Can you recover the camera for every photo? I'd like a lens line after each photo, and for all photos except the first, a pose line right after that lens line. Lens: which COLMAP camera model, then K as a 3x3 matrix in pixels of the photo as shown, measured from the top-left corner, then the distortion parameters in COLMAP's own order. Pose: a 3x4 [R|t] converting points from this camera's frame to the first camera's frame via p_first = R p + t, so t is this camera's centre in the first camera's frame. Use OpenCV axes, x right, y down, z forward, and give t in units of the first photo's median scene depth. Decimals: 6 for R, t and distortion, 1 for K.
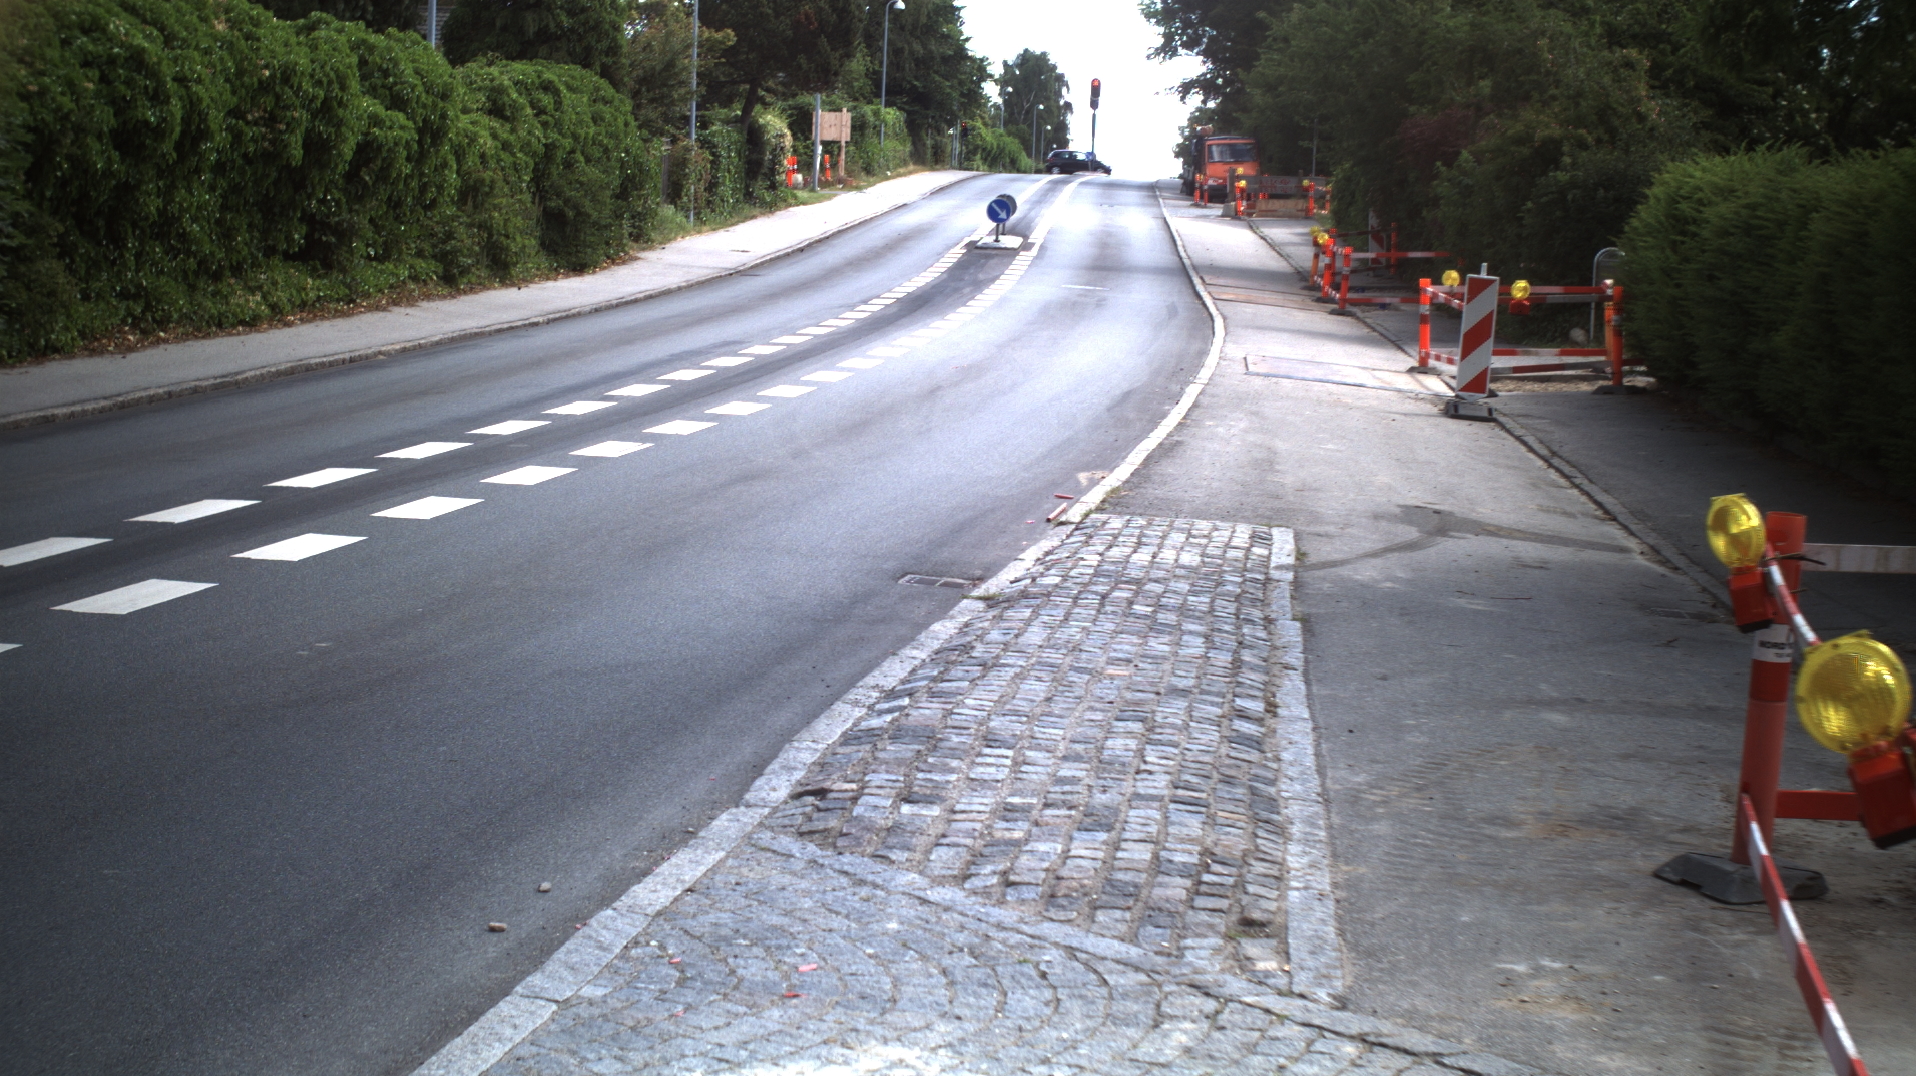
lens RADIAL K [[3379.7, 0, 958.0], [0, 3379.7, 538.0], [0, 0, 1]] dist [-0.307309, 0.442906]
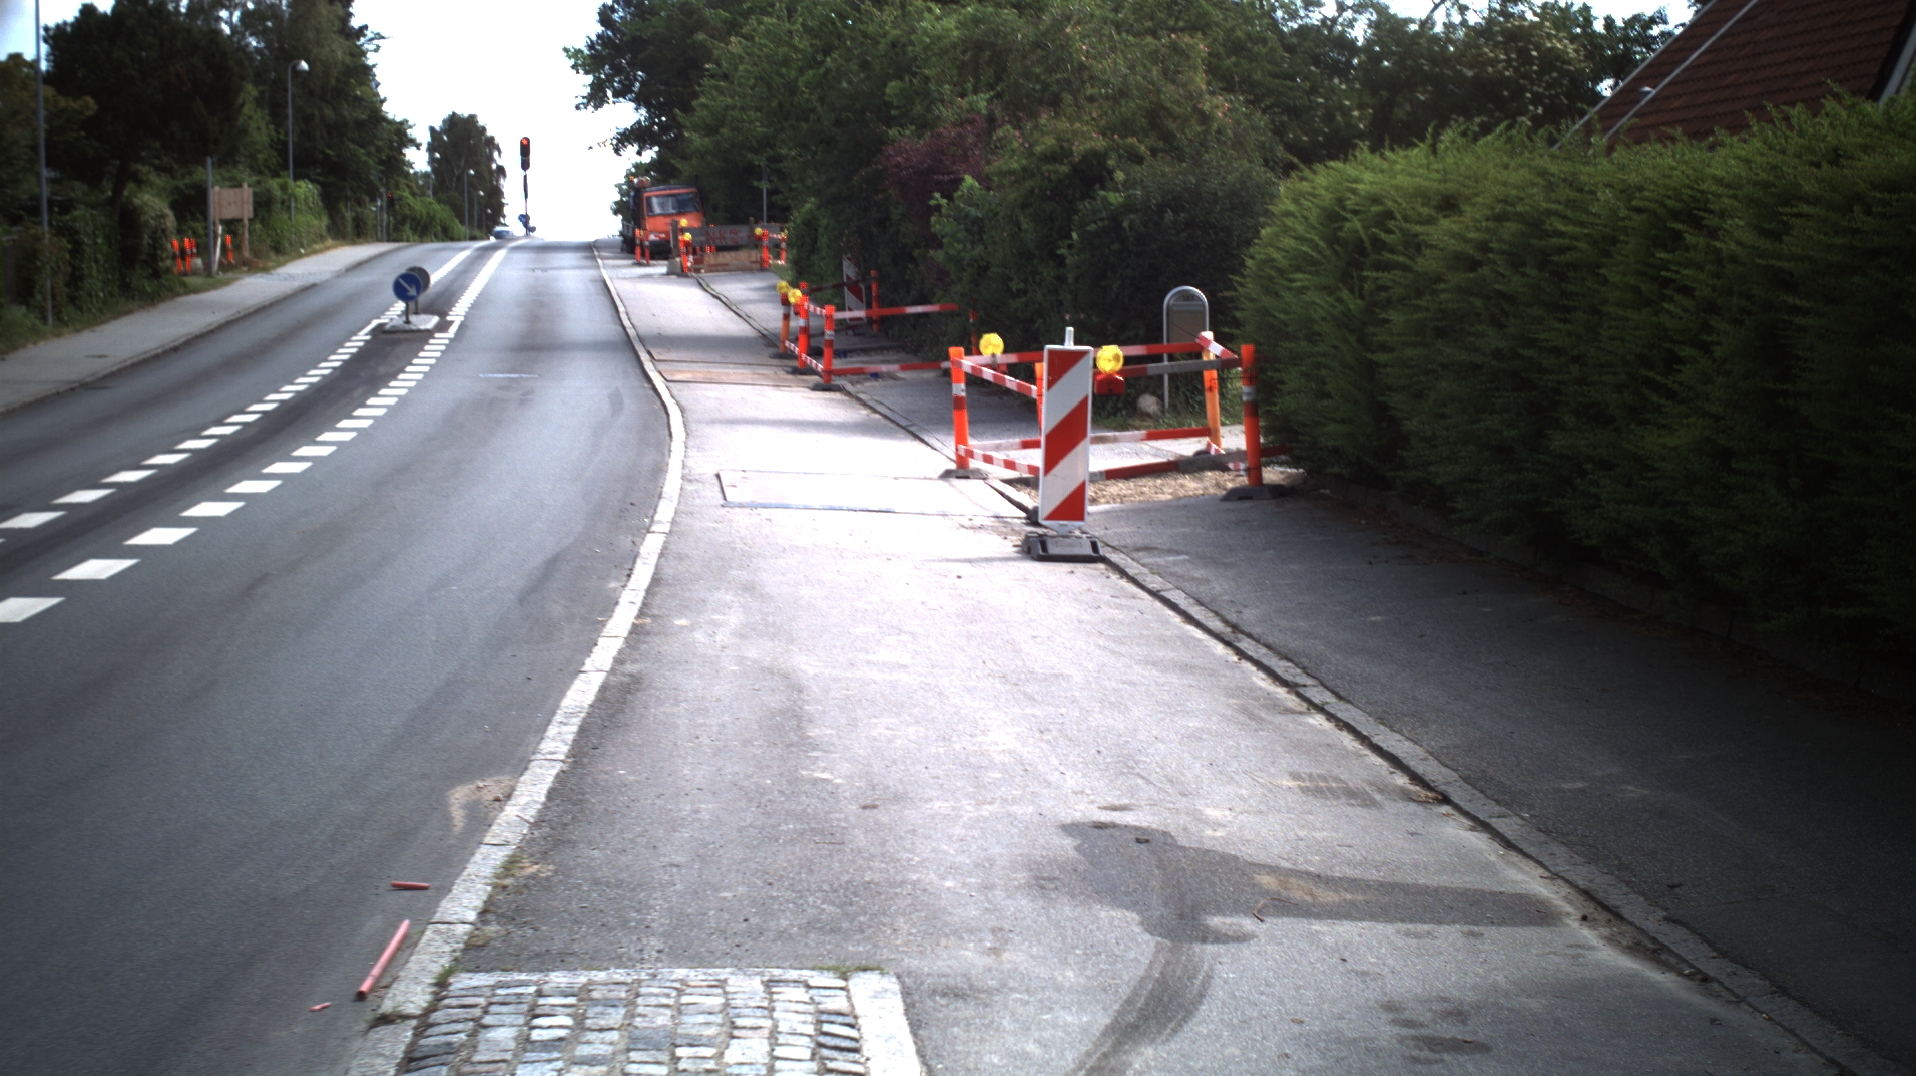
lens RADIAL K [[3379.7, 0, 958.0], [0, 3379.7, 538.0], [0, 0, 1]] dist [-0.307309, 0.442906]
pose [[0.984805, -0.070632, 0.158650, 0.012857], [0.073174, 0.997267, -0.010235, -0.018468], [-0.157494, 0.021689, 0.987282, 0.178367]]
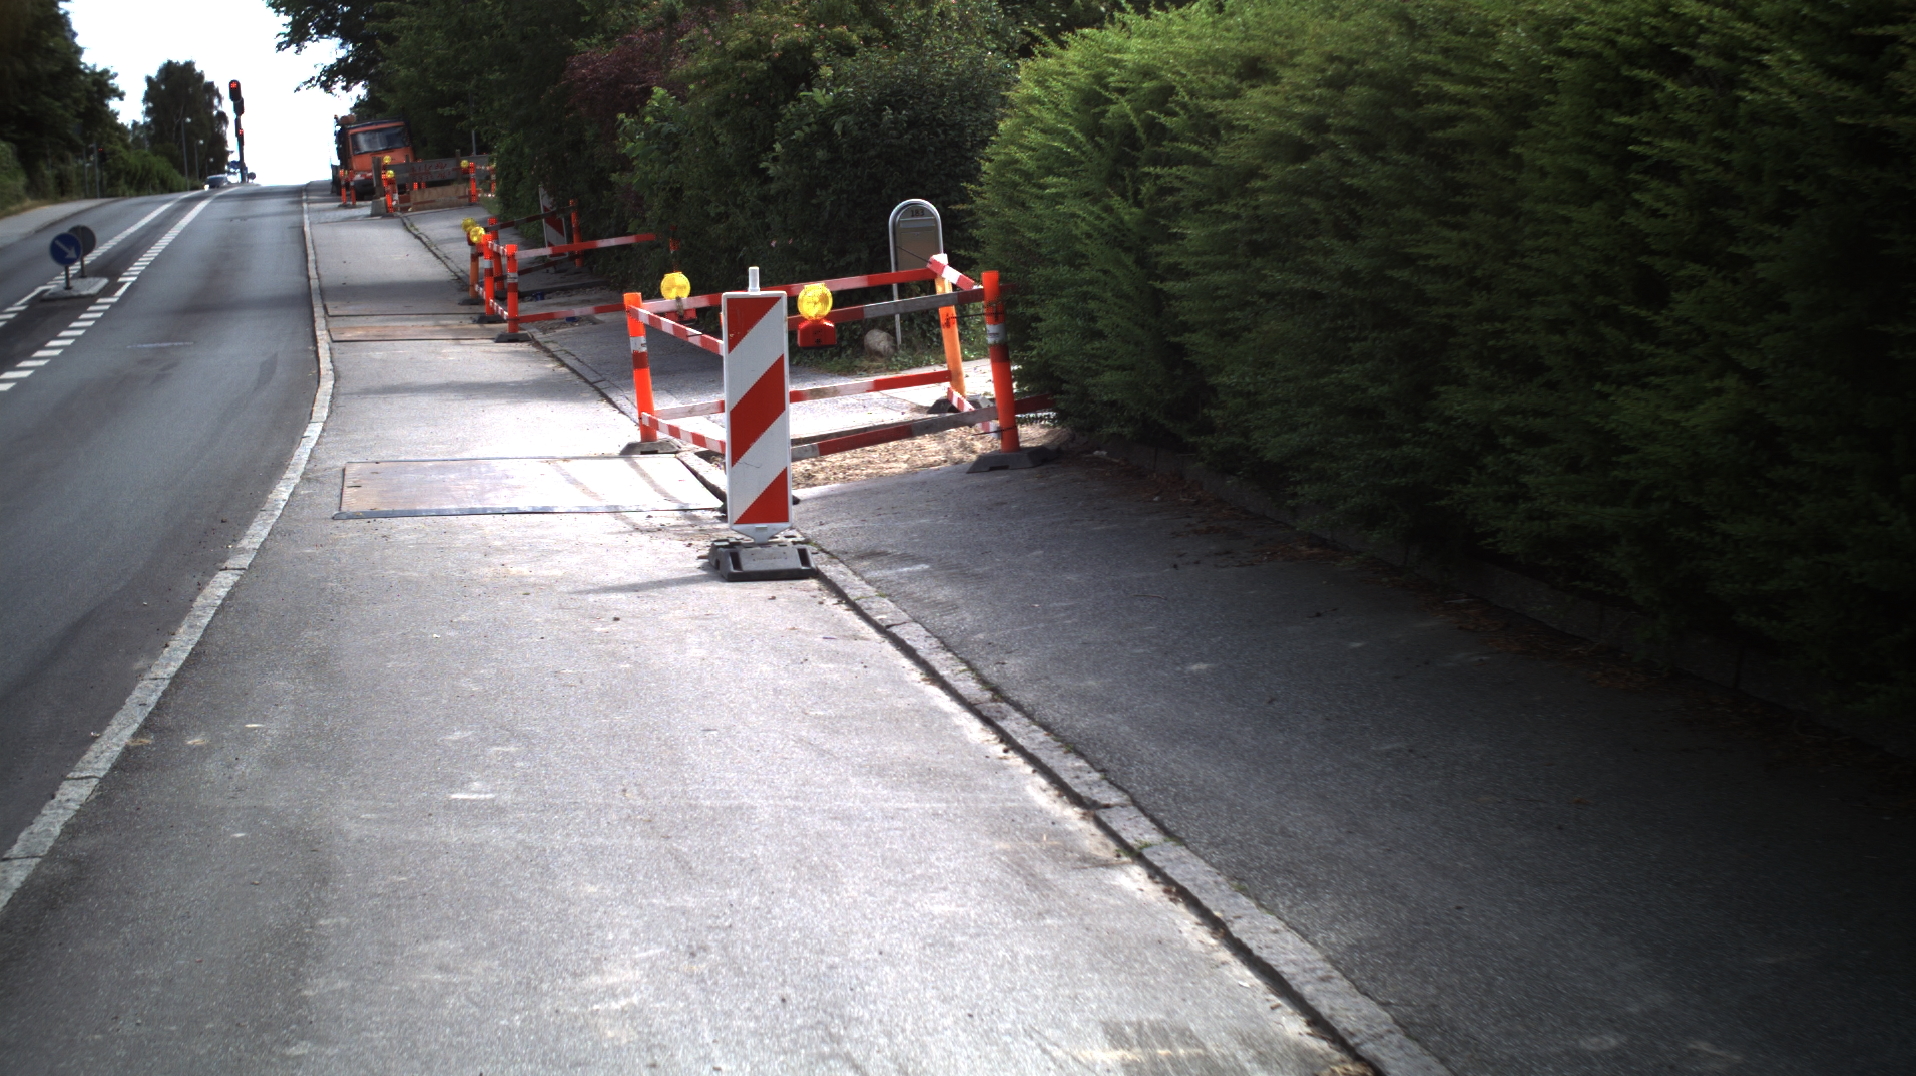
lens RADIAL K [[3379.7, 0, 958.0], [0, 3379.7, 538.0], [0, 0, 1]] dist [-0.307309, 0.442906]
pose [[0.964564, -0.136539, 0.225771, 0.035533], [0.134846, 0.990600, 0.022979, -0.026230], [-0.226787, 0.008279, 0.973909, 0.266024]]
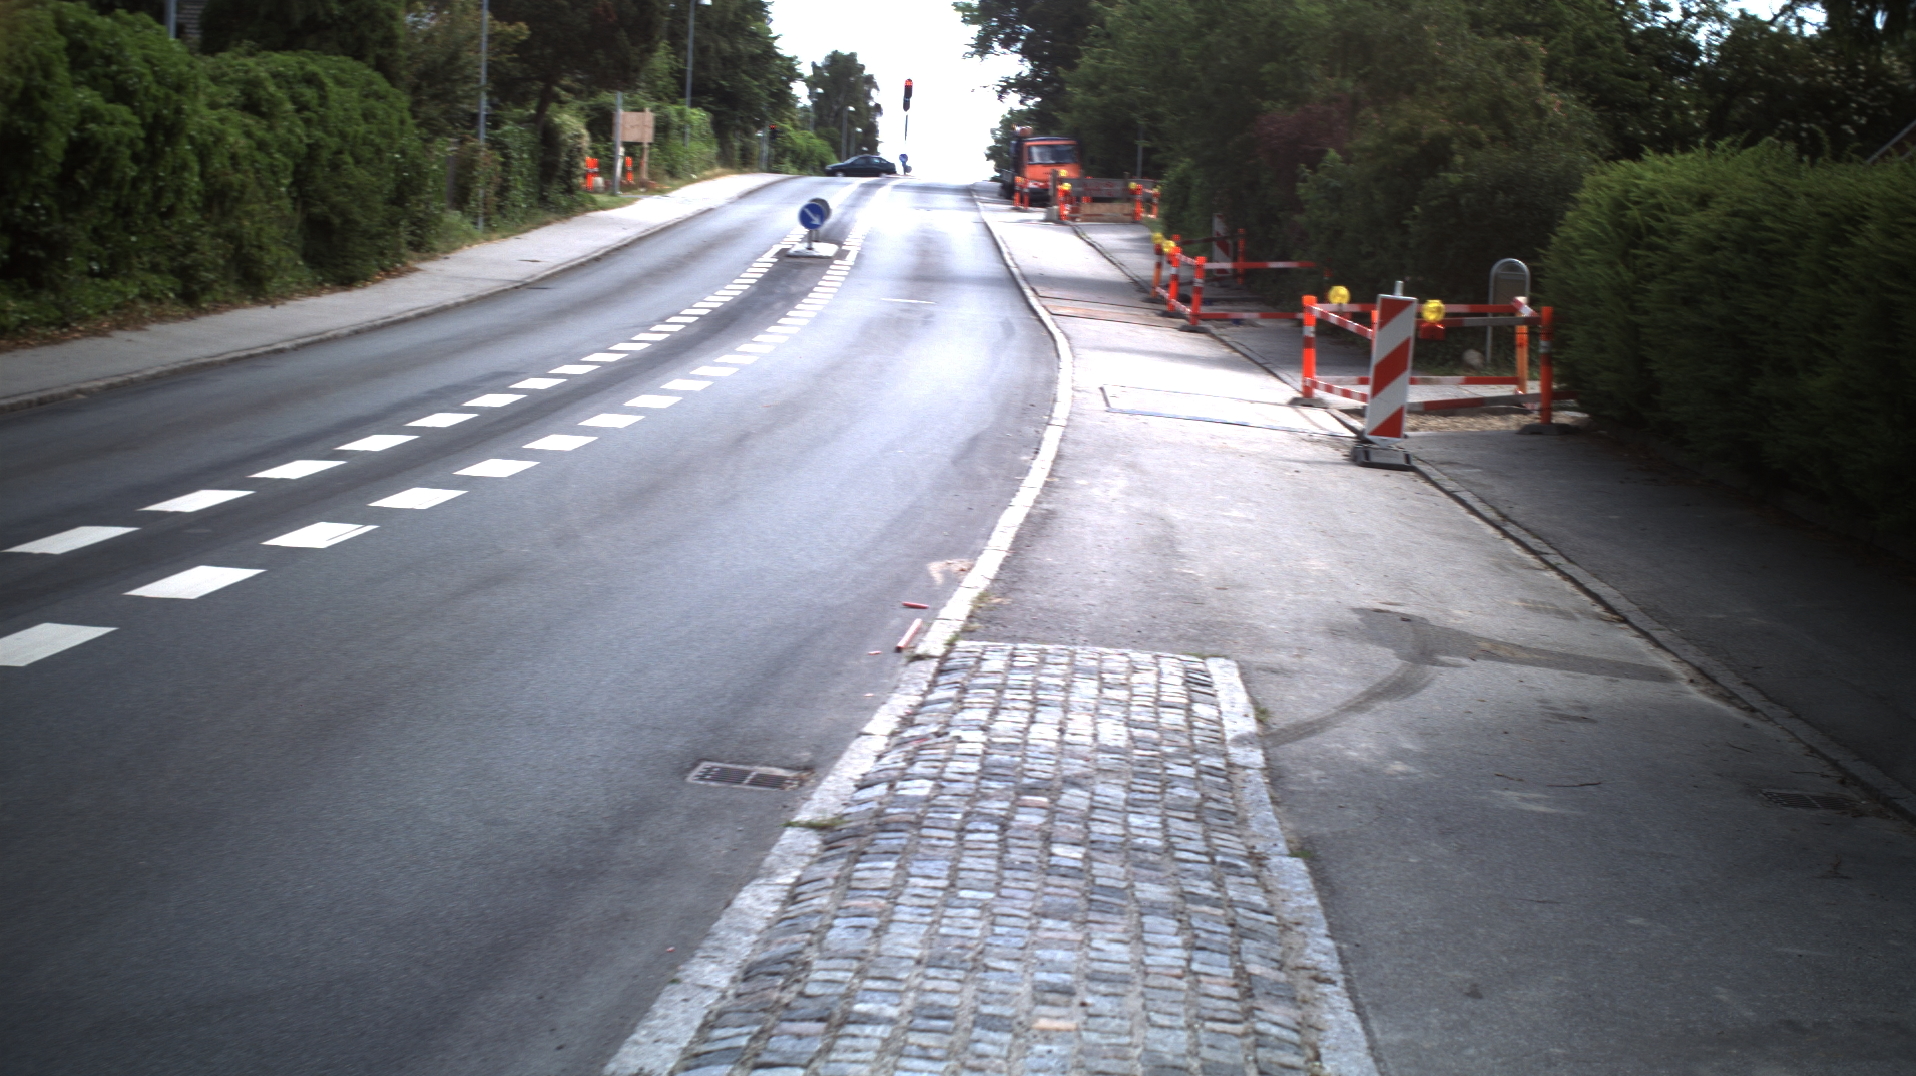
lens RADIAL K [[3379.7, 0, 958.0], [0, 3379.7, 538.0], [0, 0, 1]] dist [-0.307309, 0.442906]
pose [[0.998387, -0.004304, 0.056611, -0.000466], [0.004357, 0.999990, -0.000812, -0.009449], [-0.056607, 0.001058, 0.998396, 0.090199]]
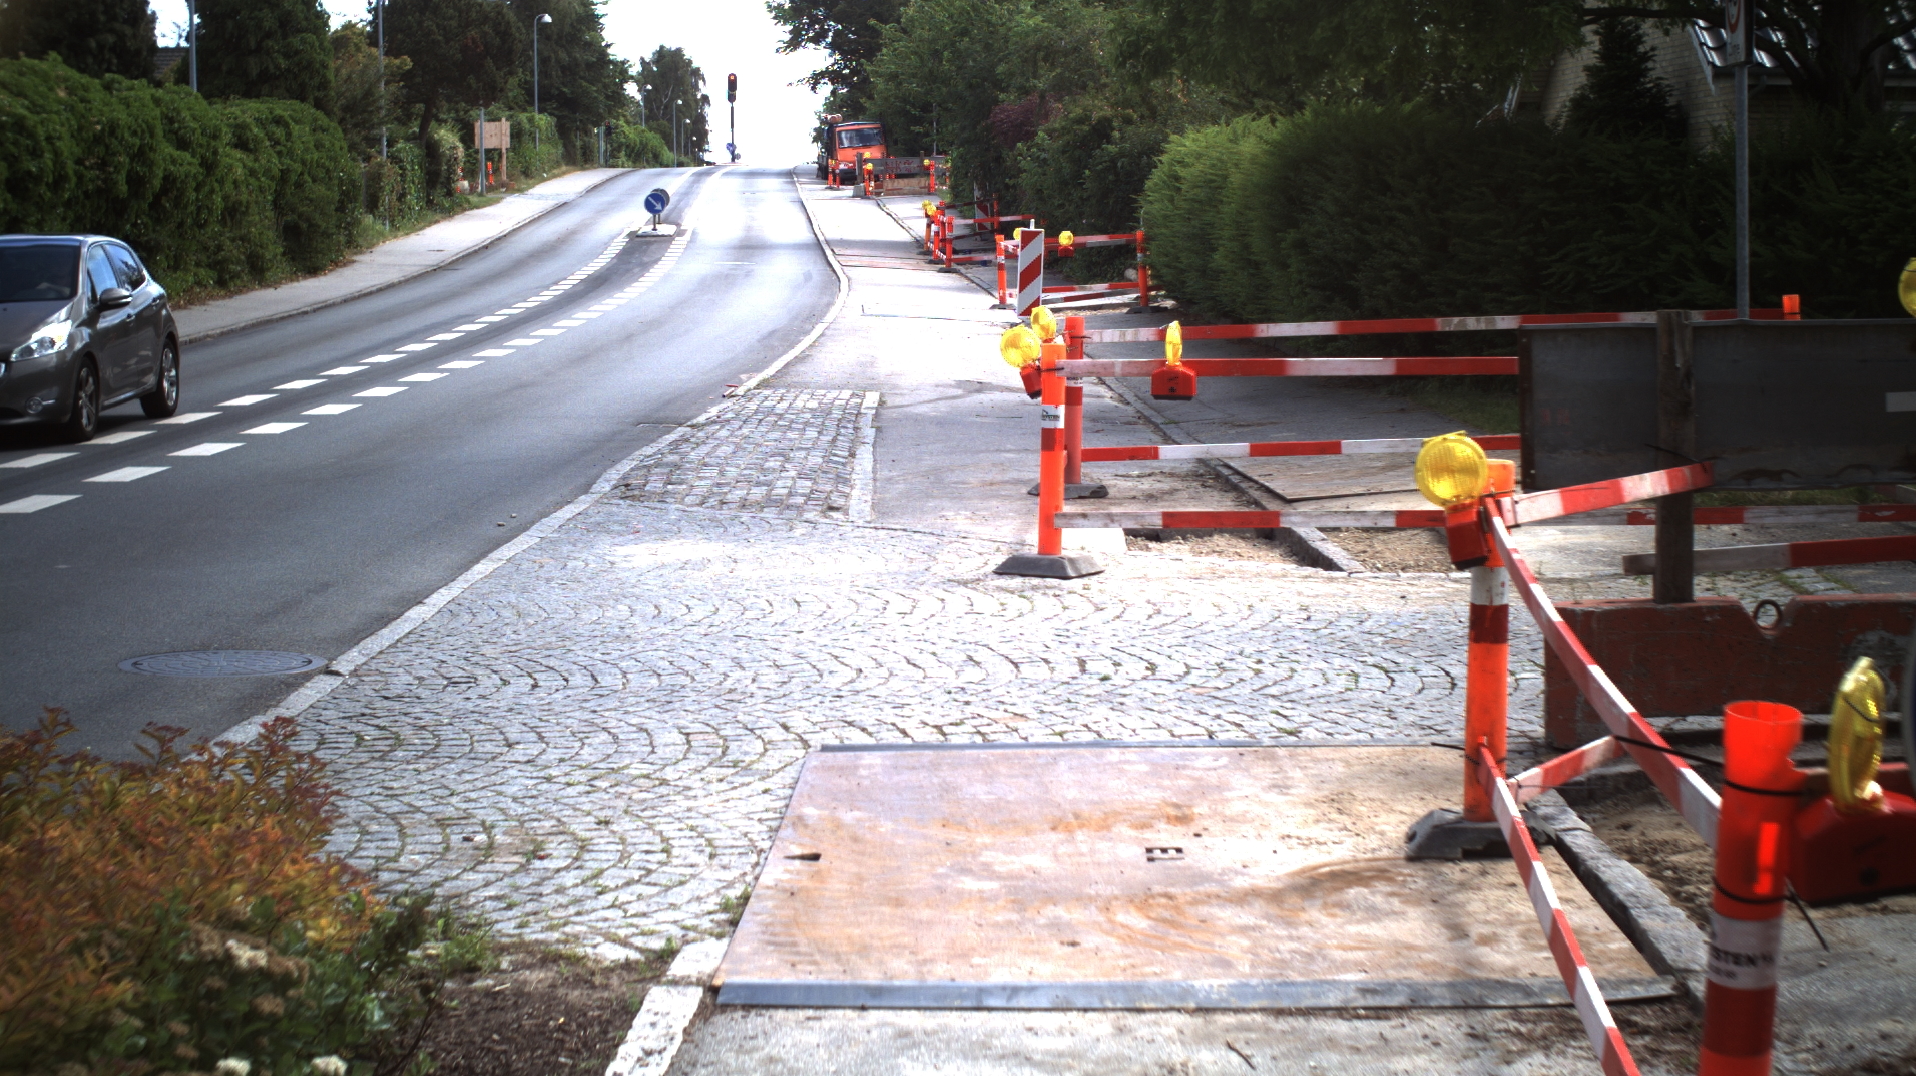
lens RADIAL K [[3379.7, 0, 958.0], [0, 3379.7, 538.0], [0, 0, 1]] dist [-0.307309, 0.442906]
pose [[0.993025, -0.062881, 0.099737, -0.008132], [0.062463, 0.998021, 0.007311, 0.018108], [-0.099999, -0.001030, 0.994987, -0.183350]]
